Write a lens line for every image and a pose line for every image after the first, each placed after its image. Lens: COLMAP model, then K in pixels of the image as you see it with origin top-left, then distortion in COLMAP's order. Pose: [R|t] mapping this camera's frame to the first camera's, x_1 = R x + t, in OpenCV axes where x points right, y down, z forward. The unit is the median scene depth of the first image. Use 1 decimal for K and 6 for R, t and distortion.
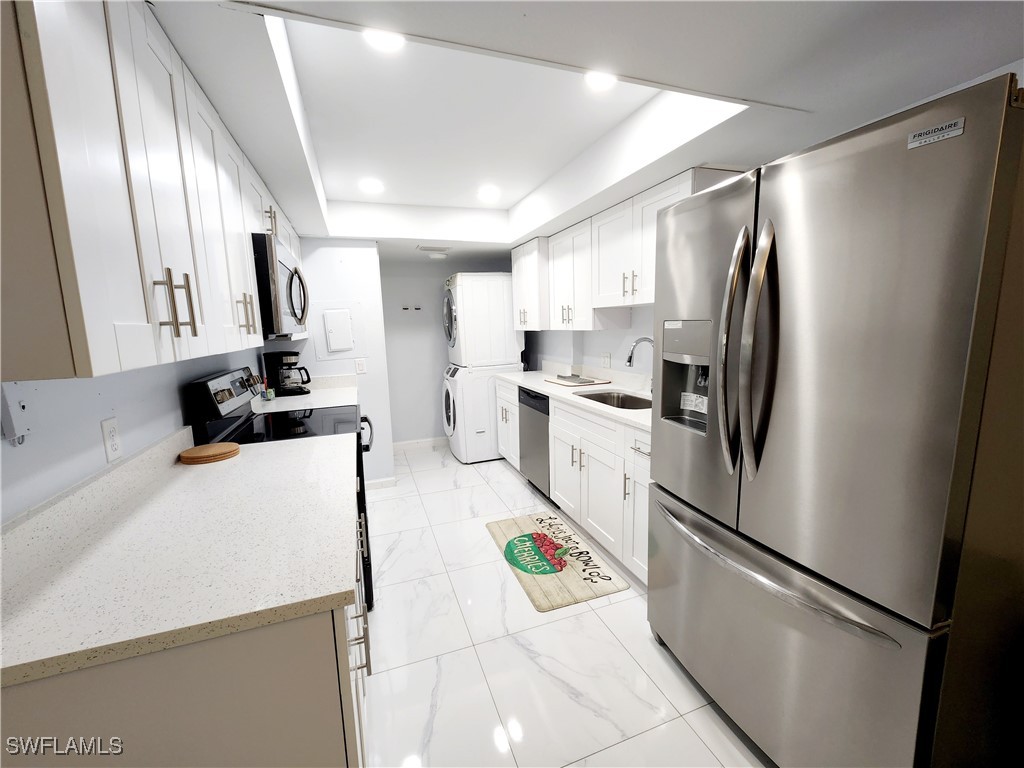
lens RADIAL K [[419.8, 0, 513.0], [0, 419.8, 385.8], [0, 0, 1]] dist [-0.001013, -0.000355]
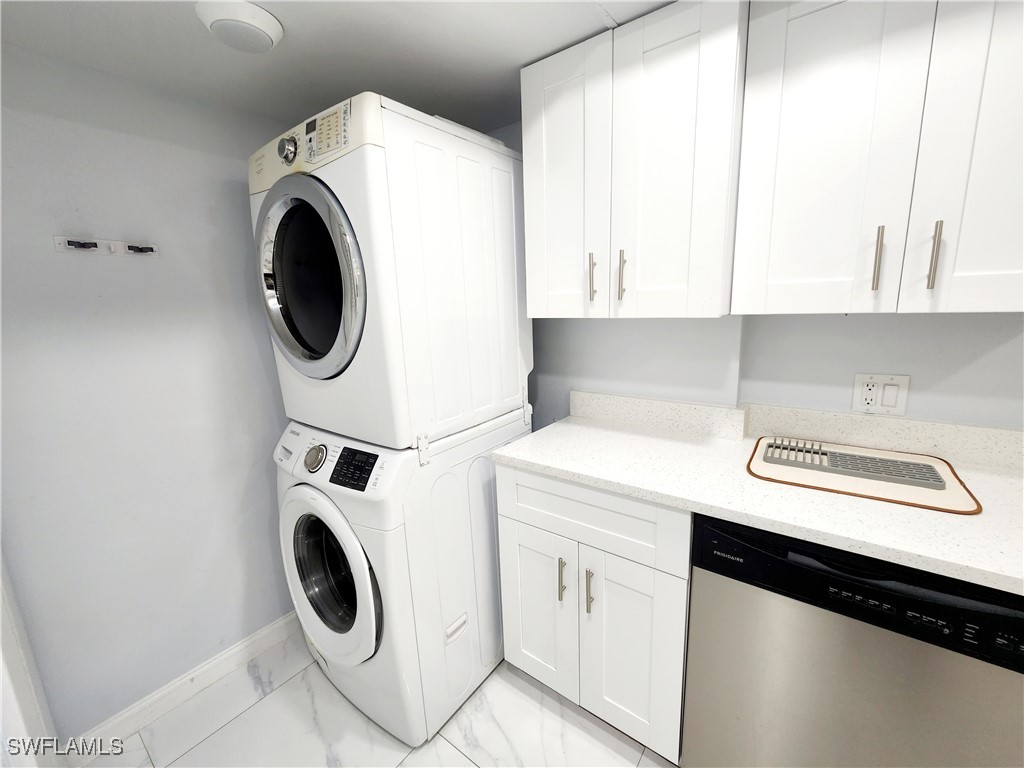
lens RADIAL K [[417.7, 0, 514.3], [0, 417.7, 380.5], [0, 0, 1]] dist [-0.000623, -0.000244]
pose [[0.839895, -0.097828, 0.533859, -0.267858], [0.085973, 0.995183, 0.047108, -0.132077], [-0.535896, 0.006332, 0.844260, 0.955876]]
